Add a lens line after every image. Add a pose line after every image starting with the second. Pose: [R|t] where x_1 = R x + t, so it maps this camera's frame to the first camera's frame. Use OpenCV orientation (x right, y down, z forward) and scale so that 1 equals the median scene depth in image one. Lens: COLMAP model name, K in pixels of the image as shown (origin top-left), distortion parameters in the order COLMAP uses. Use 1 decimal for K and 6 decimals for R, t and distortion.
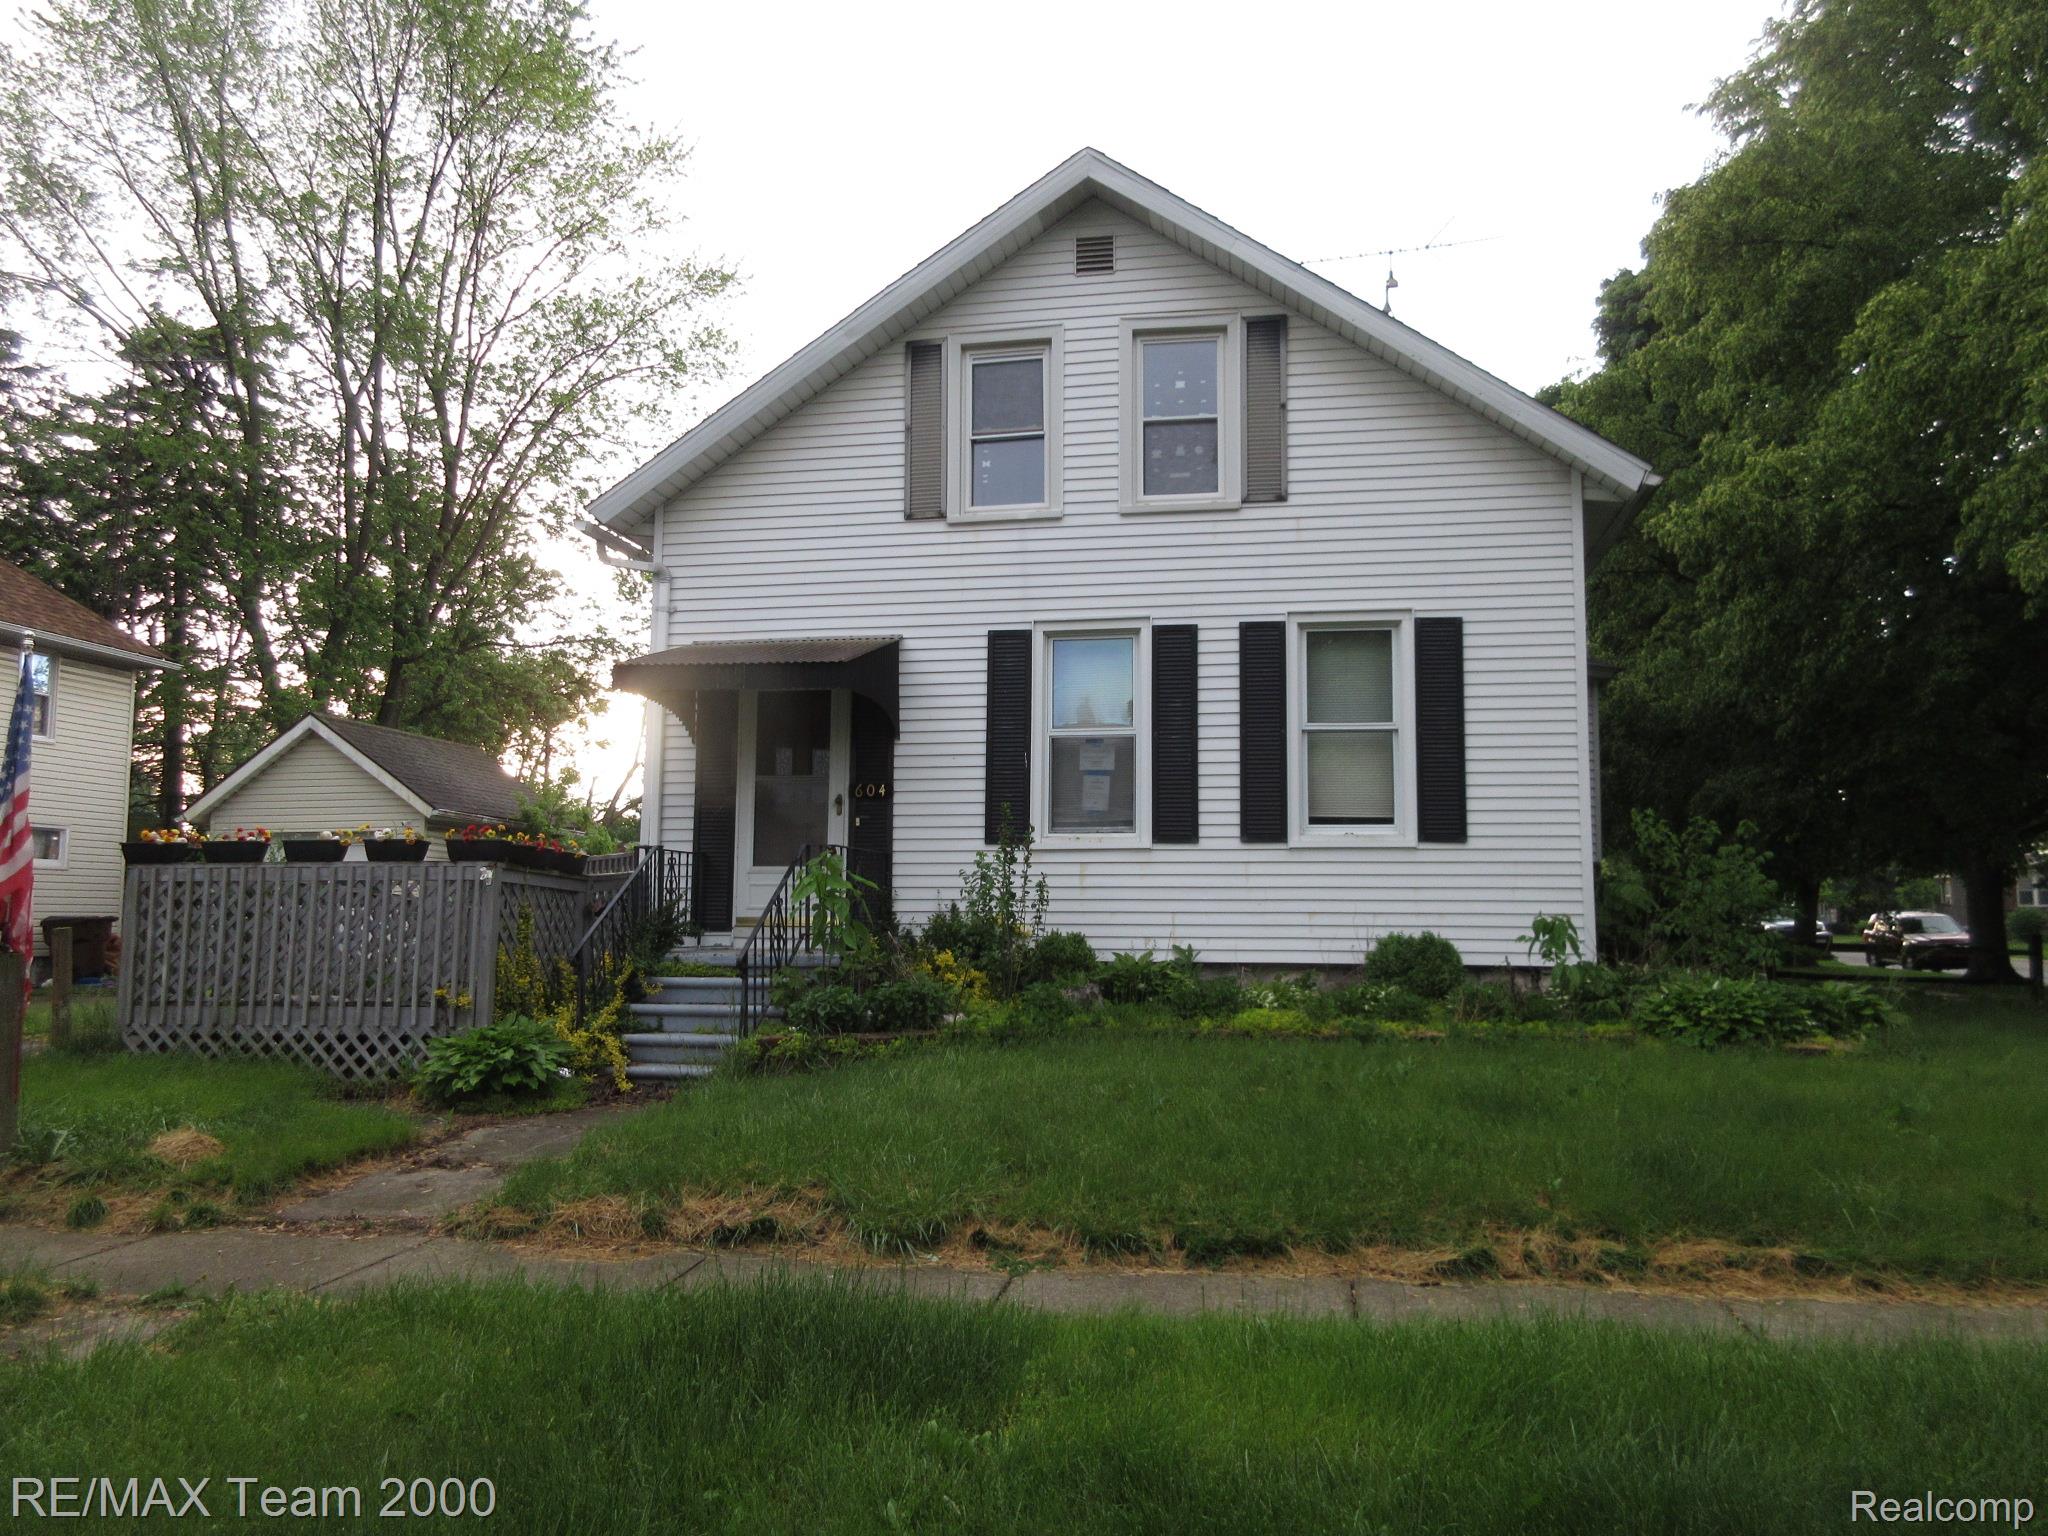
lens RADIAL K [[1529.6, 0, 1027.8], [0, 1529.6, 766.0], [0, 0, 1]] dist [0.000076, 0.000572]
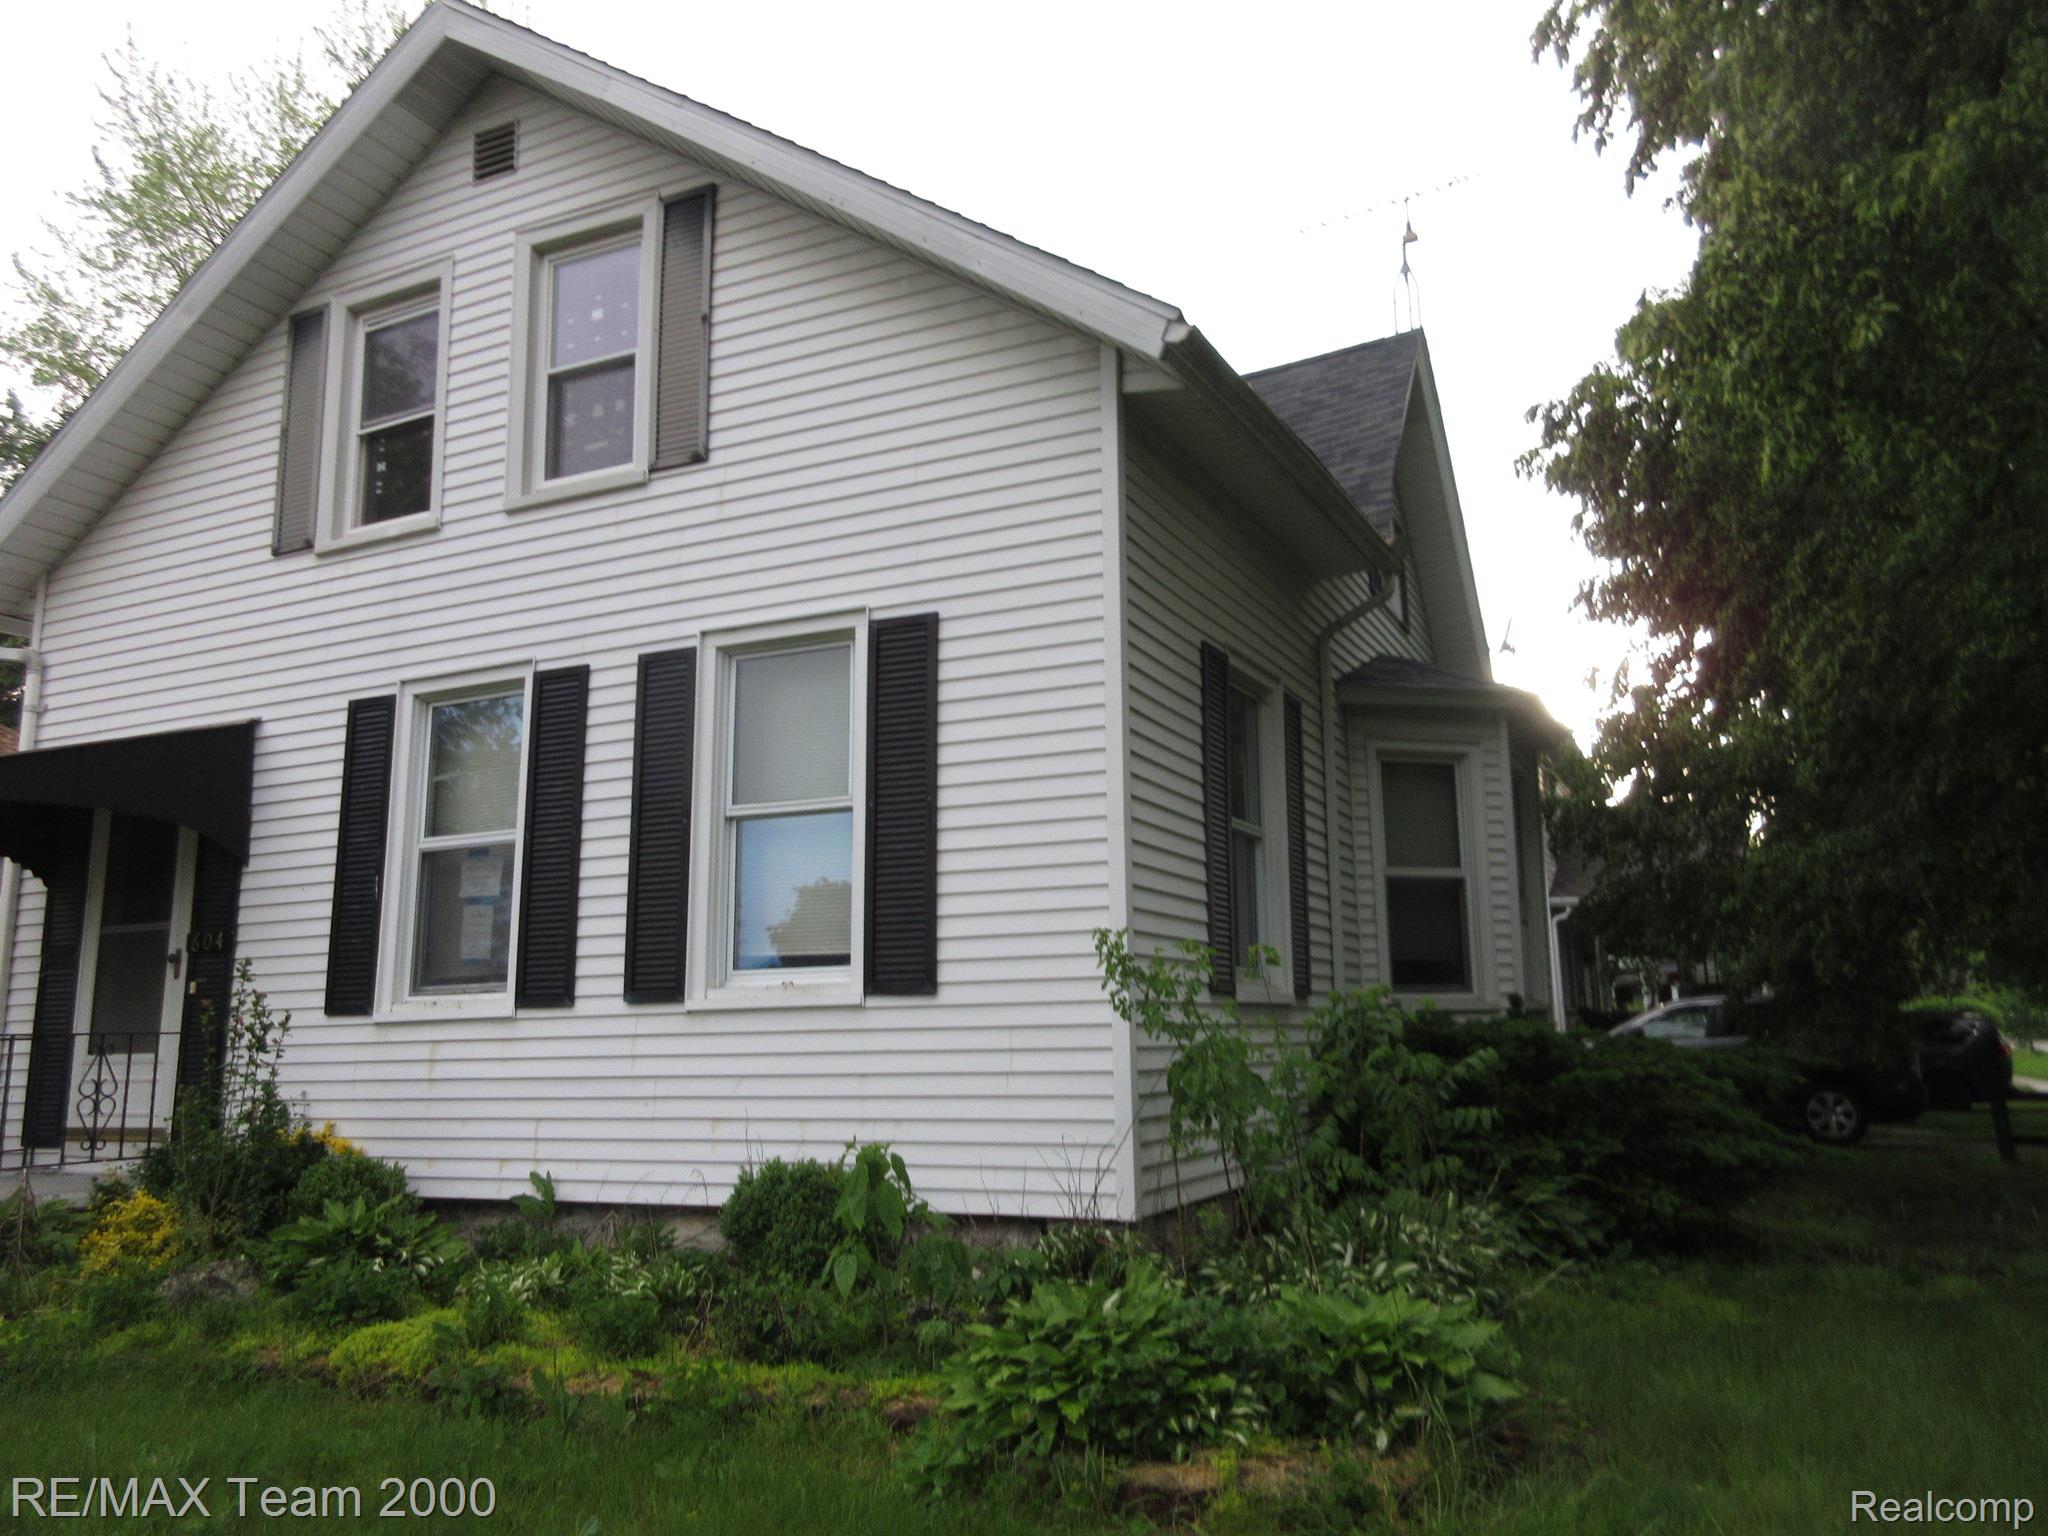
lens RADIAL K [[1529.6, 0, 1022.5], [0, 1529.6, 771.5], [0, 0, 1]] dist [0.000076, 0.000572]
pose [[0.968162, -0.068569, -0.240749, 0.435076], [0.051568, 0.995756, -0.076225, 0.011153], [0.244954, 0.061384, 0.967590, 0.415700]]
